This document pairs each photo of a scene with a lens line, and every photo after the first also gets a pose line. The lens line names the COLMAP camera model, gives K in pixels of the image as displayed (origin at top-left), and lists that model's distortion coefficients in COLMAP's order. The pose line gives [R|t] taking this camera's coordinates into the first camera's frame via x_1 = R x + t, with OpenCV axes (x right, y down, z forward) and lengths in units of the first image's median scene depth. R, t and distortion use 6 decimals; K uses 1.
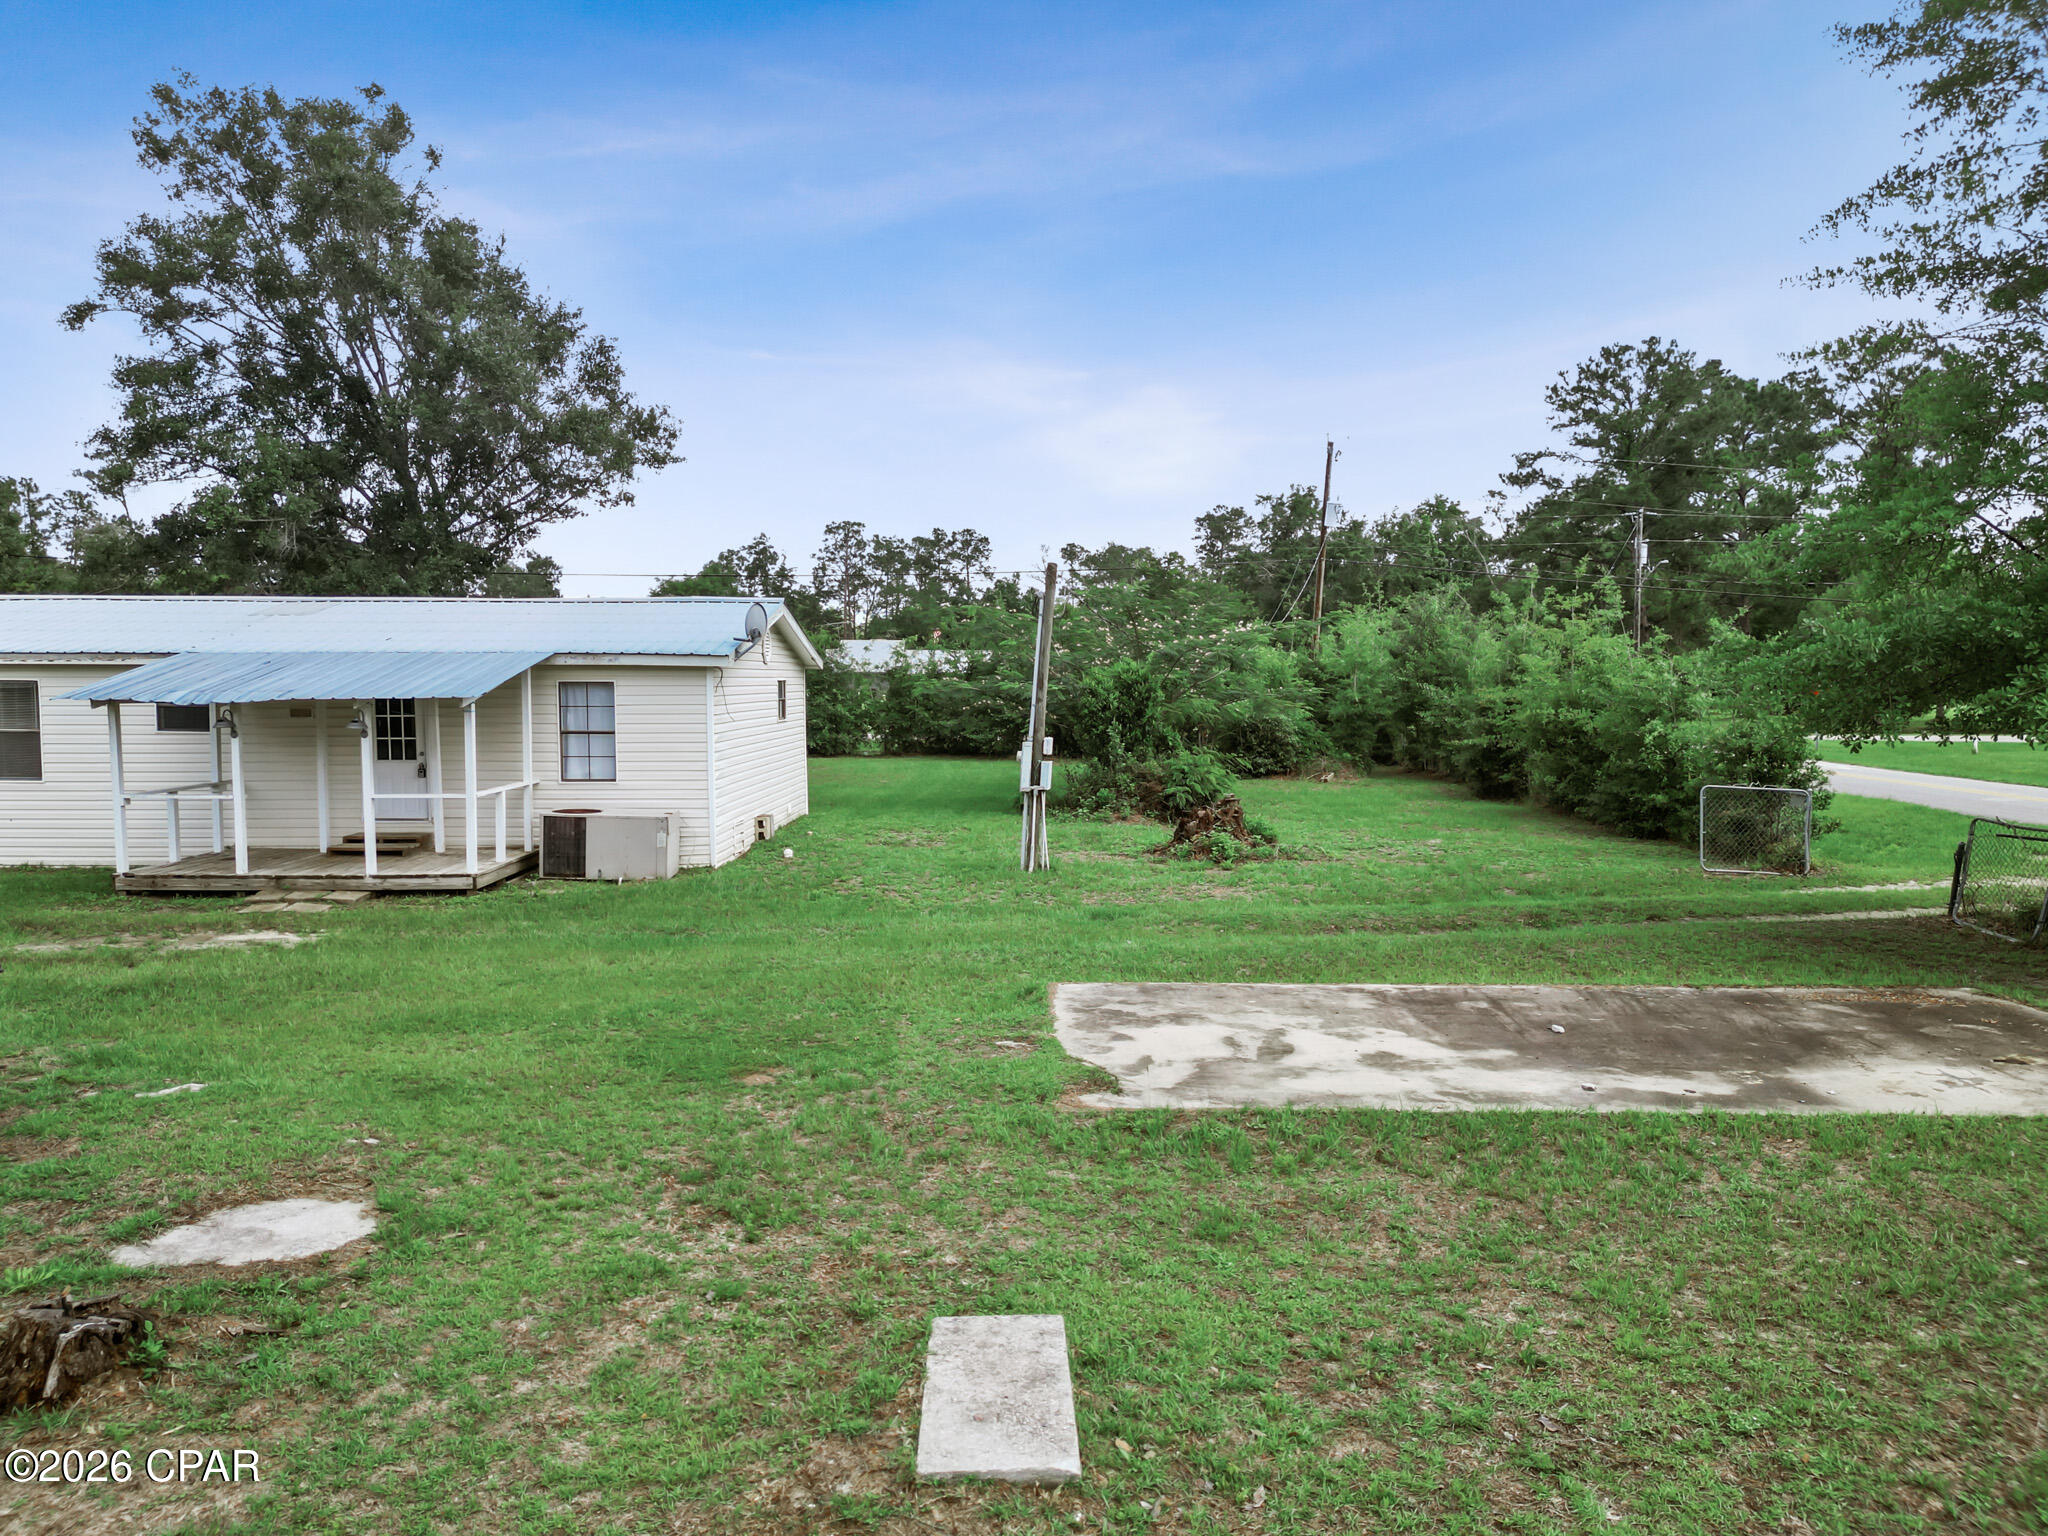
lens RADIAL K [[1440.2, 0, 1016.1], [0, 1440.2, 771.3], [0, 0, 1]] dist [0.060464, -0.051498]
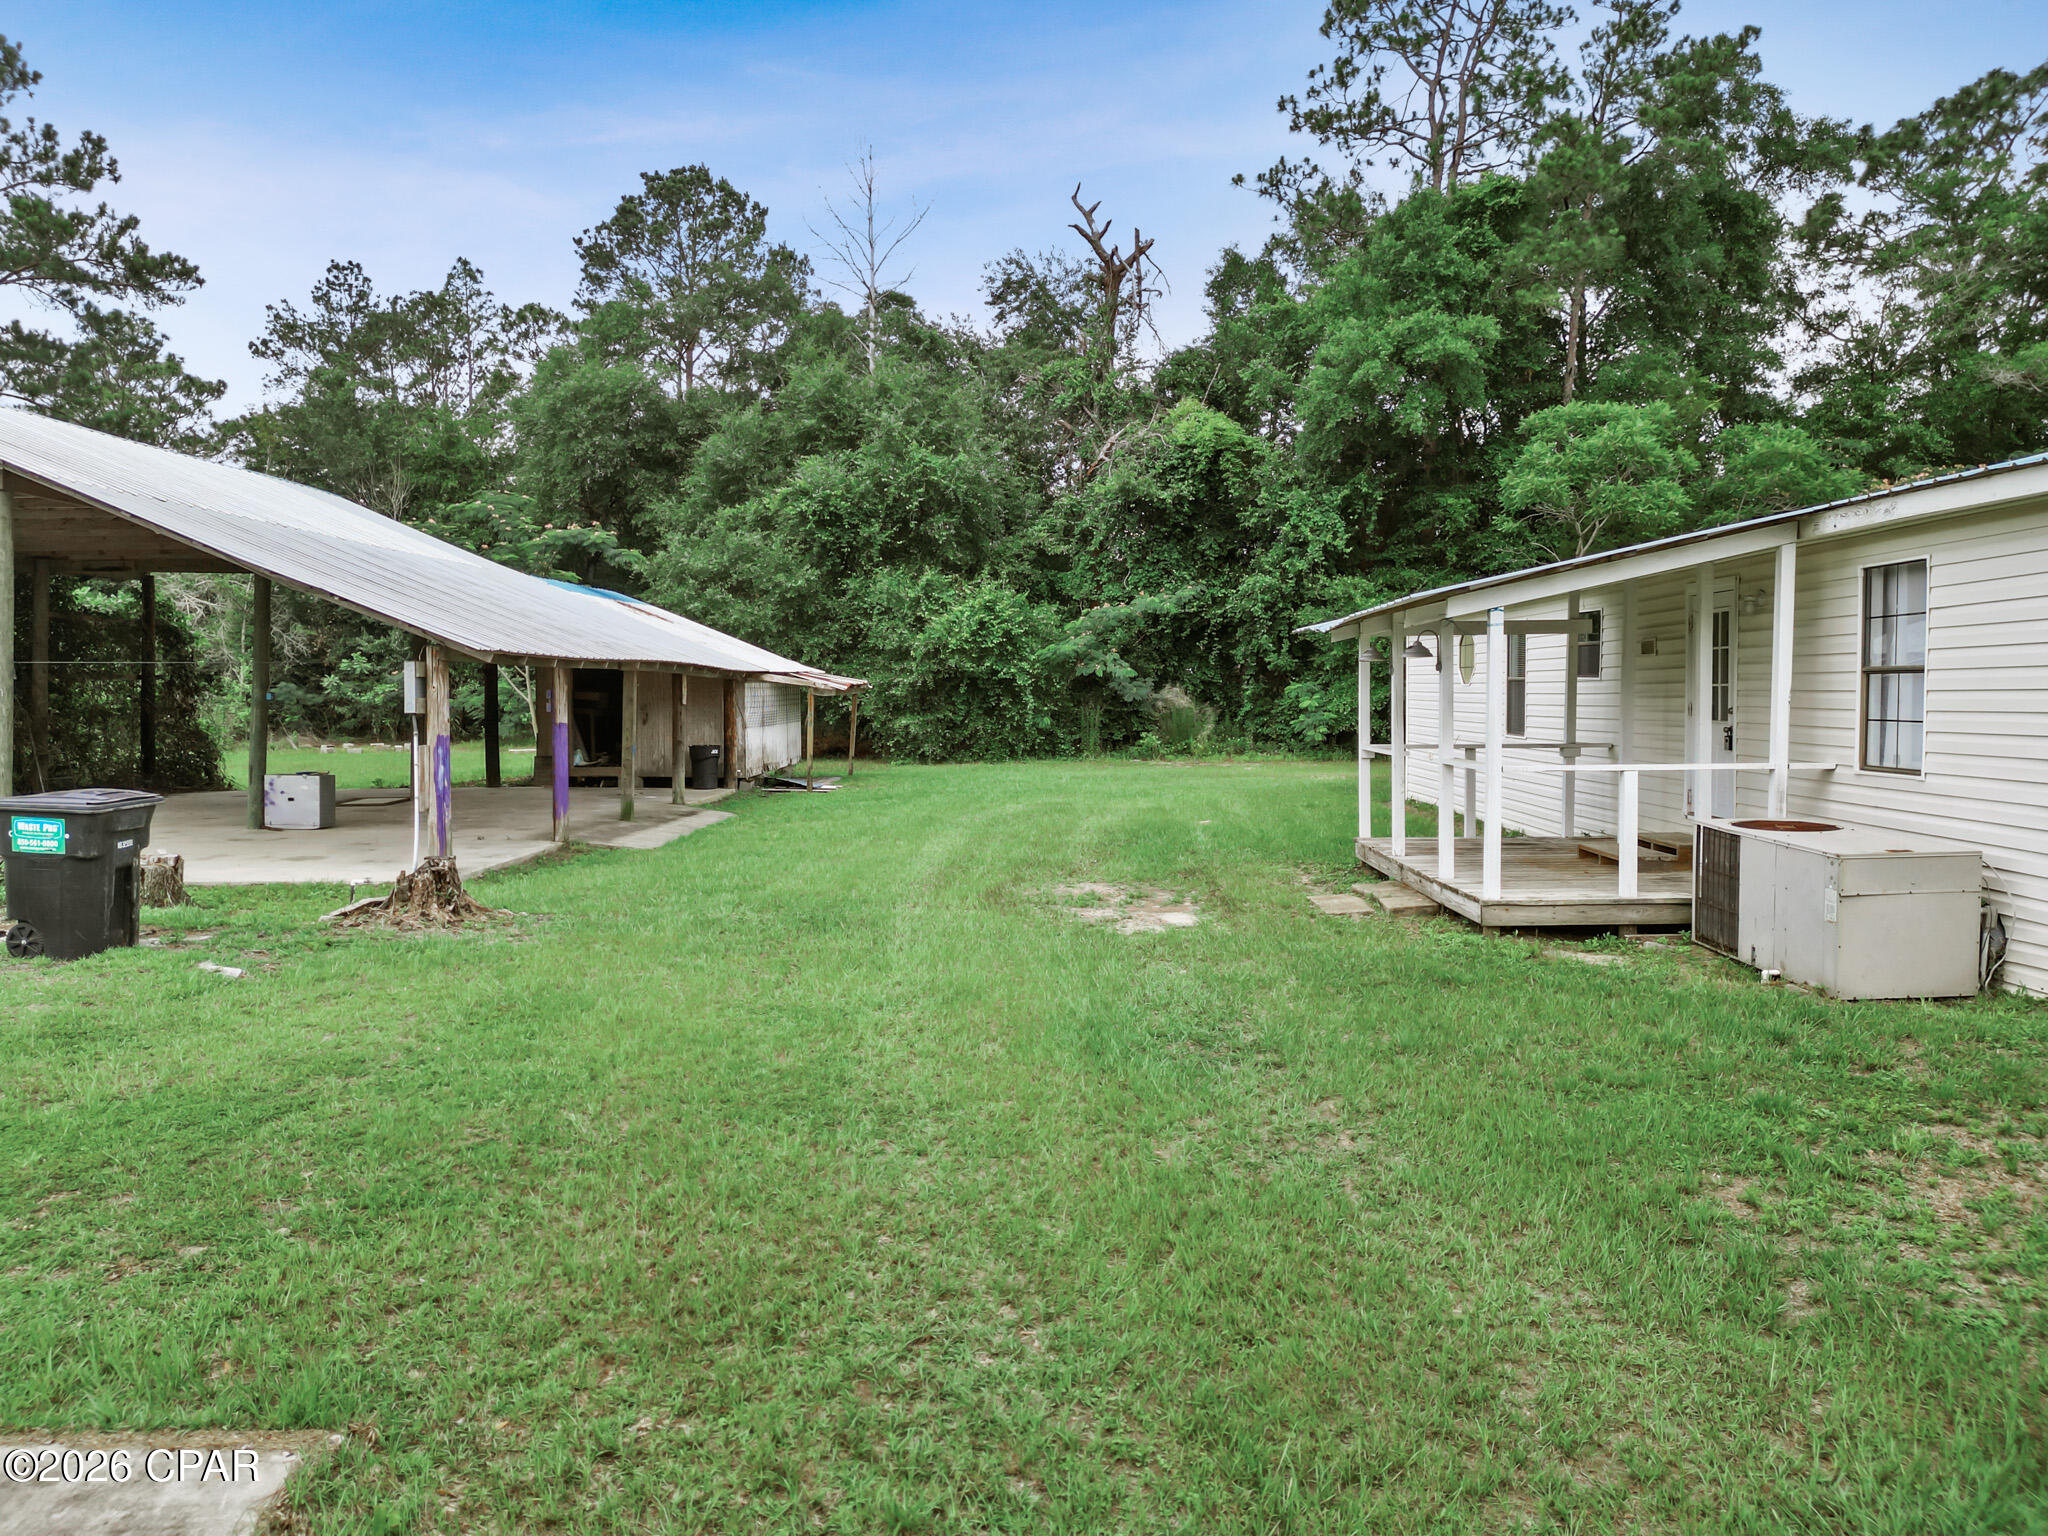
lens RADIAL K [[1440.2, 0, 1016.1], [0, 1440.2, 771.3], [0, 0, 1]] dist [0.060464, -0.051498]
pose [[-0.017773, 0.055487, -0.998301, 0.108250], [-0.062613, 0.996437, 0.056498, -0.001528], [0.997880, 0.063510, -0.014236, 0.411271]]
